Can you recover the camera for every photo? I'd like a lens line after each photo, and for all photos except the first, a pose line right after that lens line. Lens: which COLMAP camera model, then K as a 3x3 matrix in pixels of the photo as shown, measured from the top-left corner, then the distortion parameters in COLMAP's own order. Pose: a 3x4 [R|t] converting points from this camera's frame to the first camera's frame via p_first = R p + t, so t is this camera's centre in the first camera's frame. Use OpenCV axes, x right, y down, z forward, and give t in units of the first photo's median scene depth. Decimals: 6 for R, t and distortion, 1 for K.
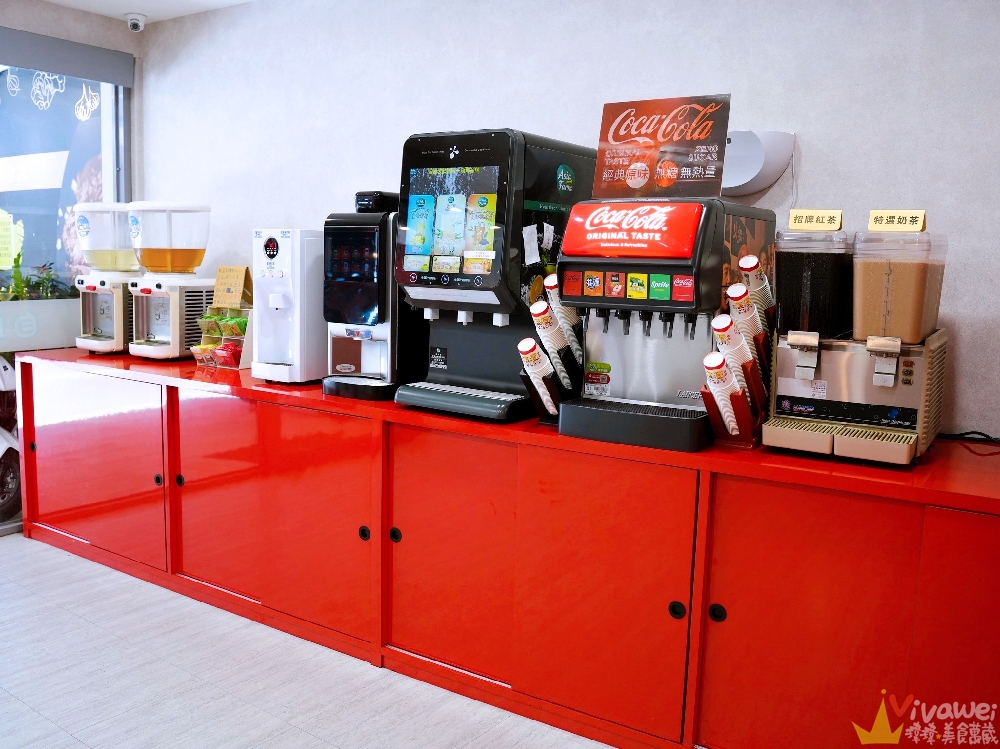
lens RADIAL K [[894.0, 0, 500.0], [0, 894.0, 374.5], [0, 0, 1]] dist [-0.000331, -0.002959]
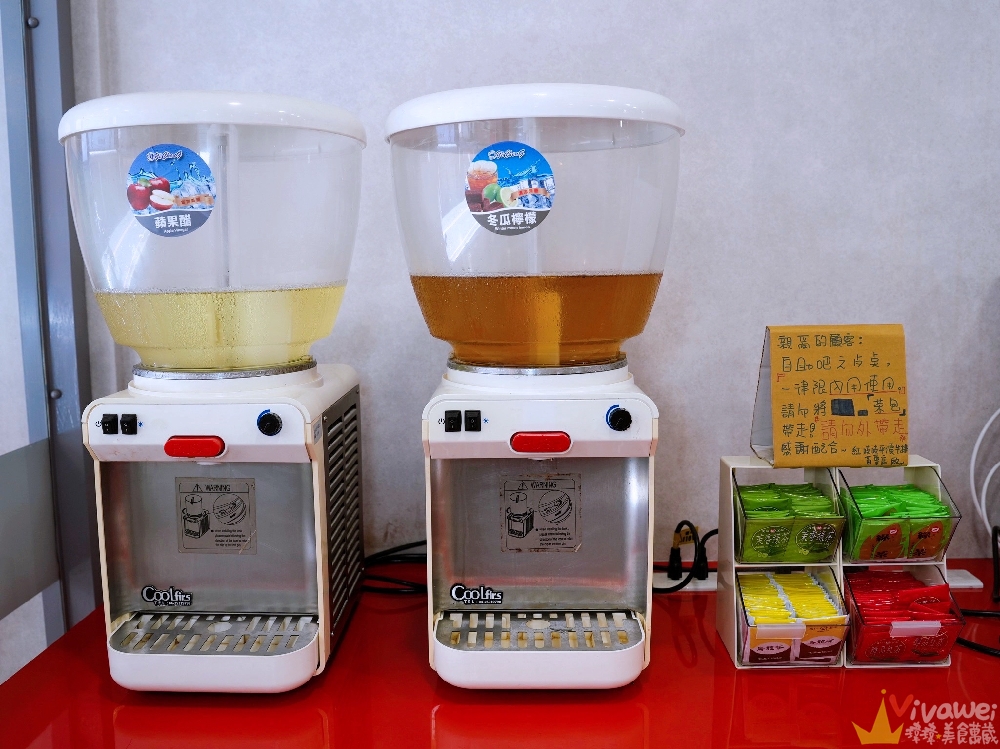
lens RADIAL K [[894.0, 0, 500.0], [0, 894.0, 374.5], [0, 0, 1]] dist [-0.000331, -0.002959]
pose [[0.832038, -0.088704, 0.547580, -0.523637], [0.097581, 0.995144, 0.012933, -0.112203], [-0.546068, 0.042672, 0.836653, 0.756136]]
